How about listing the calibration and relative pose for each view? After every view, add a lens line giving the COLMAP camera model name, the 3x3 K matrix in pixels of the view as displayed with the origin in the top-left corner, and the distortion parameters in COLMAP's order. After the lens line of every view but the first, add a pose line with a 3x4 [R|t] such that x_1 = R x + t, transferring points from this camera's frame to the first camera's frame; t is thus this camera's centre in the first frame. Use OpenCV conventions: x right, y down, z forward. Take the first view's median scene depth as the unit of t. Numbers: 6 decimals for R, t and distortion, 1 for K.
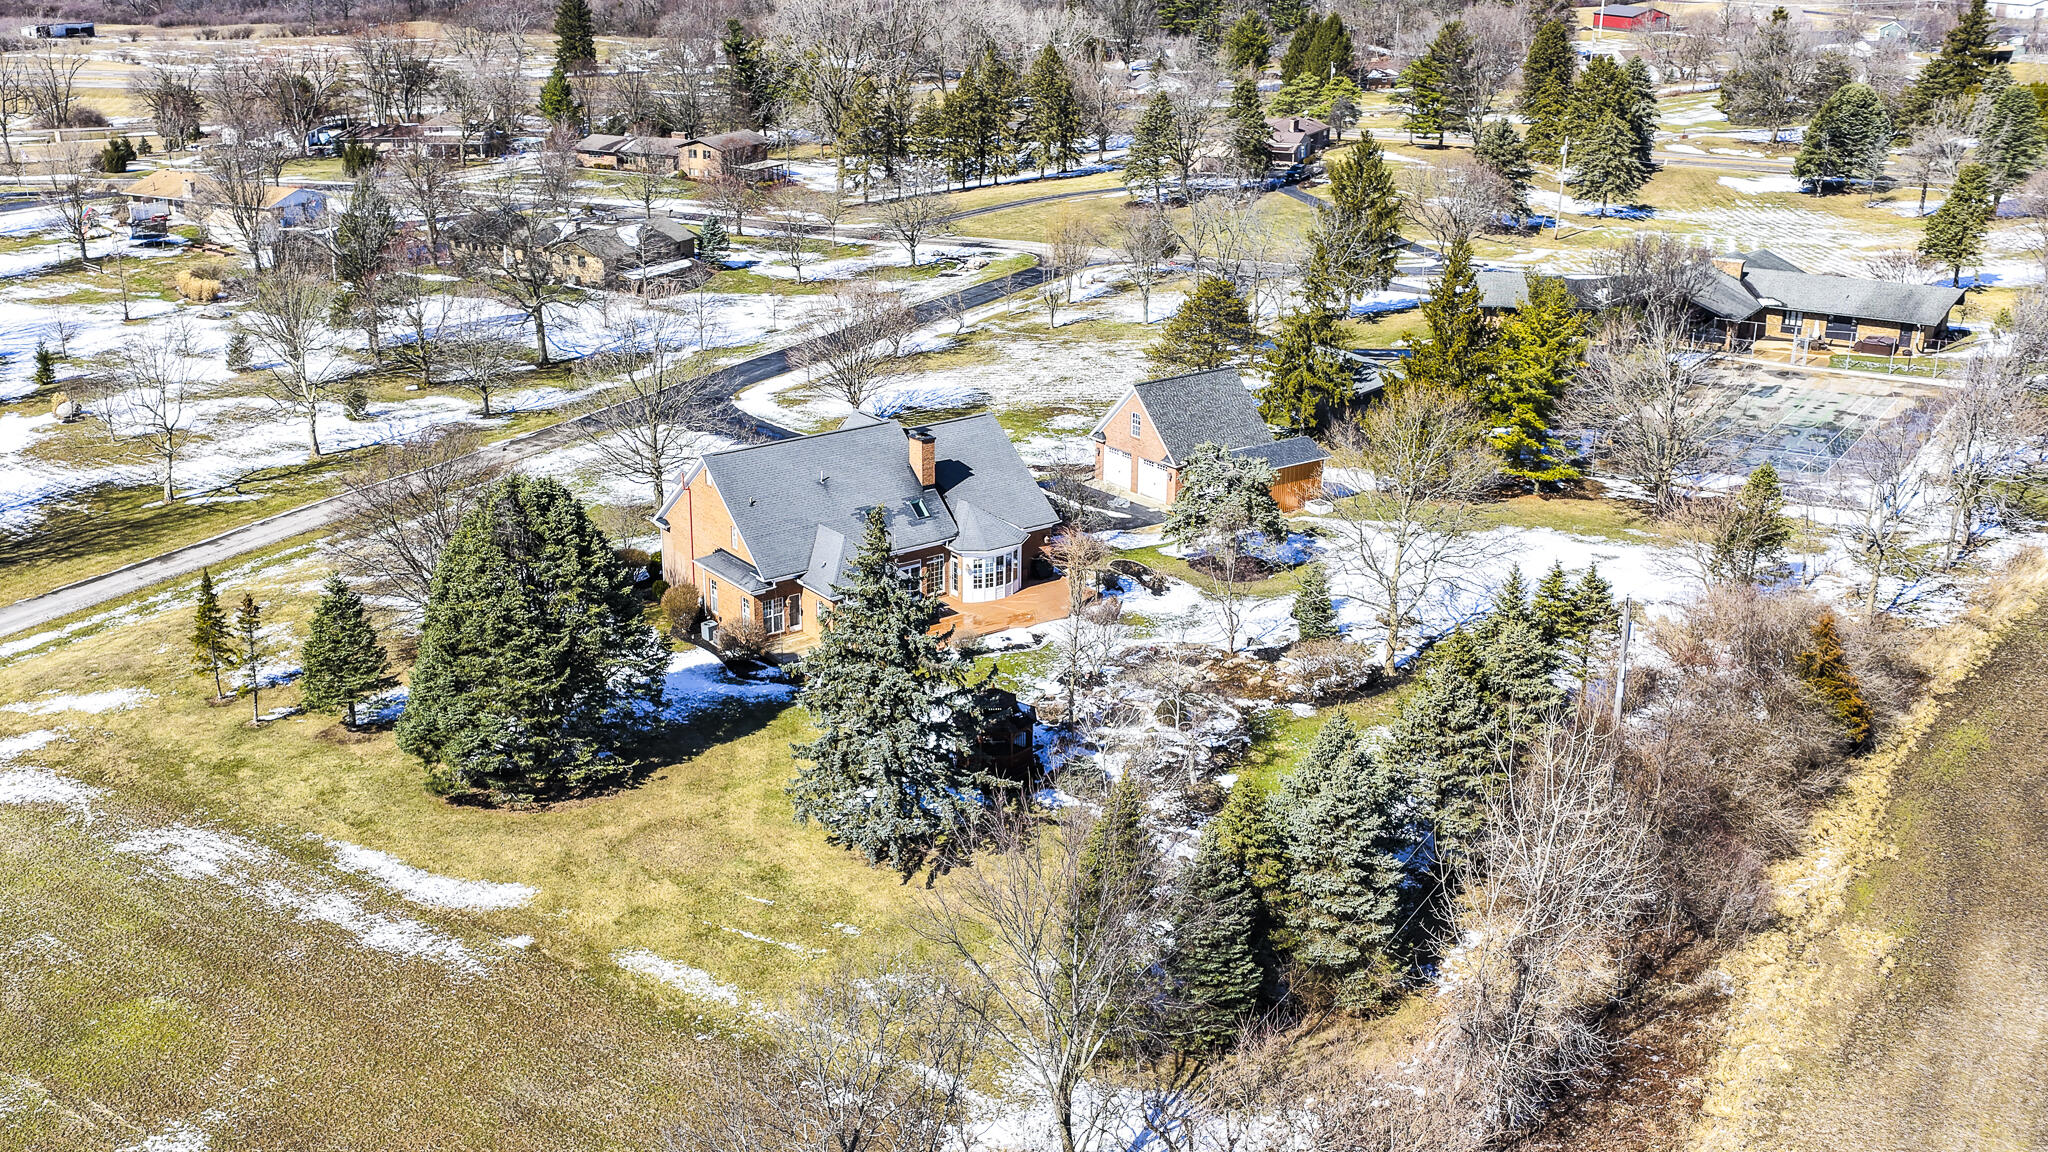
lens RADIAL K [[1669.8, 0, 1016.6], [0, 1669.8, 580.4], [0, 0, 1]] dist [-0.001904, -0.002030]
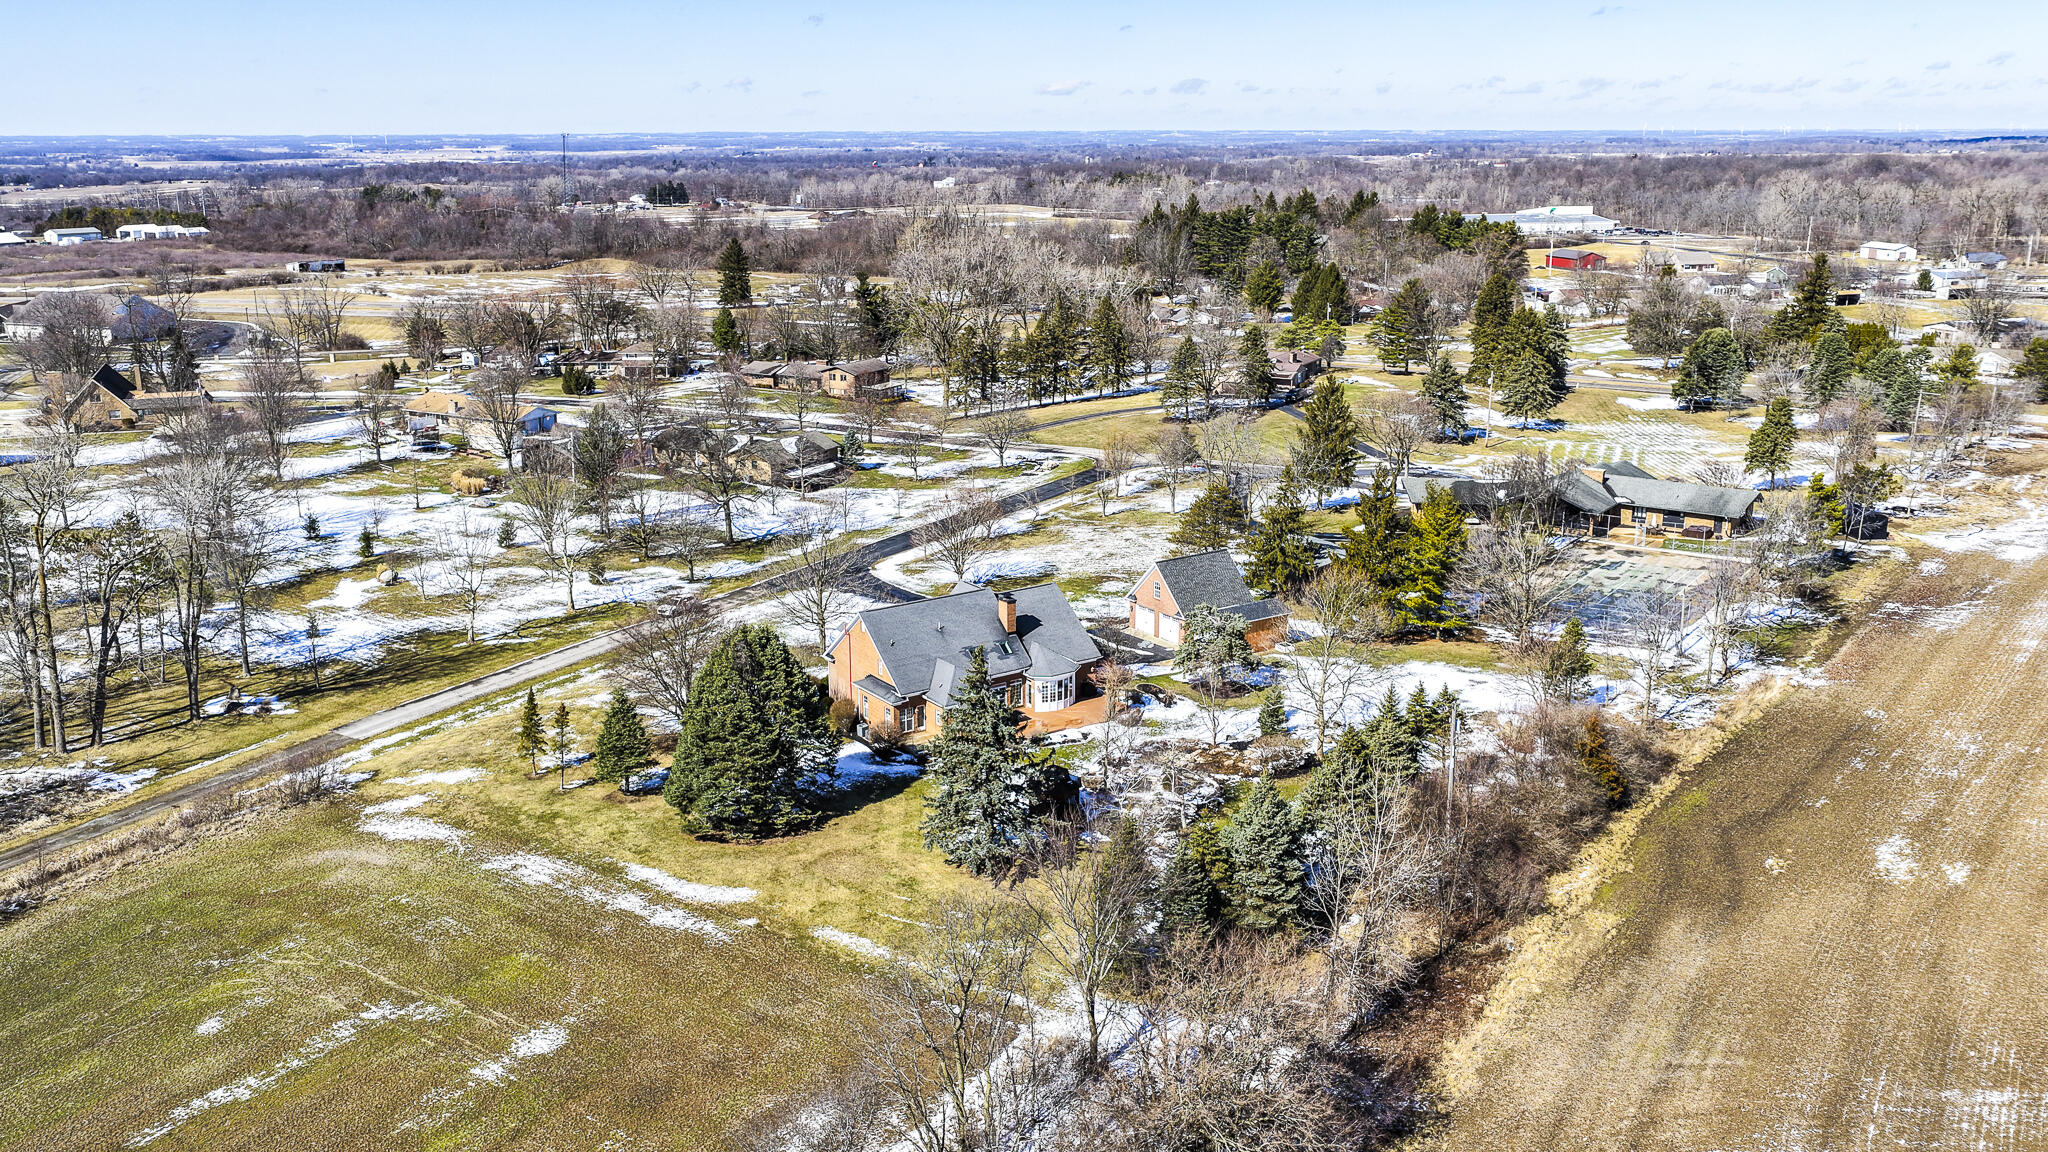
lens RADIAL K [[1669.8, 0, 1024.3], [0, 1669.8, 581.6], [0, 0, 1]] dist [-0.001904, -0.002030]
pose [[0.998918, 0.000008, -0.046516, 0.024235], [-0.004063, 0.996191, -0.087100, 0.024638], [0.046338, 0.087195, 0.995113, -0.425882]]
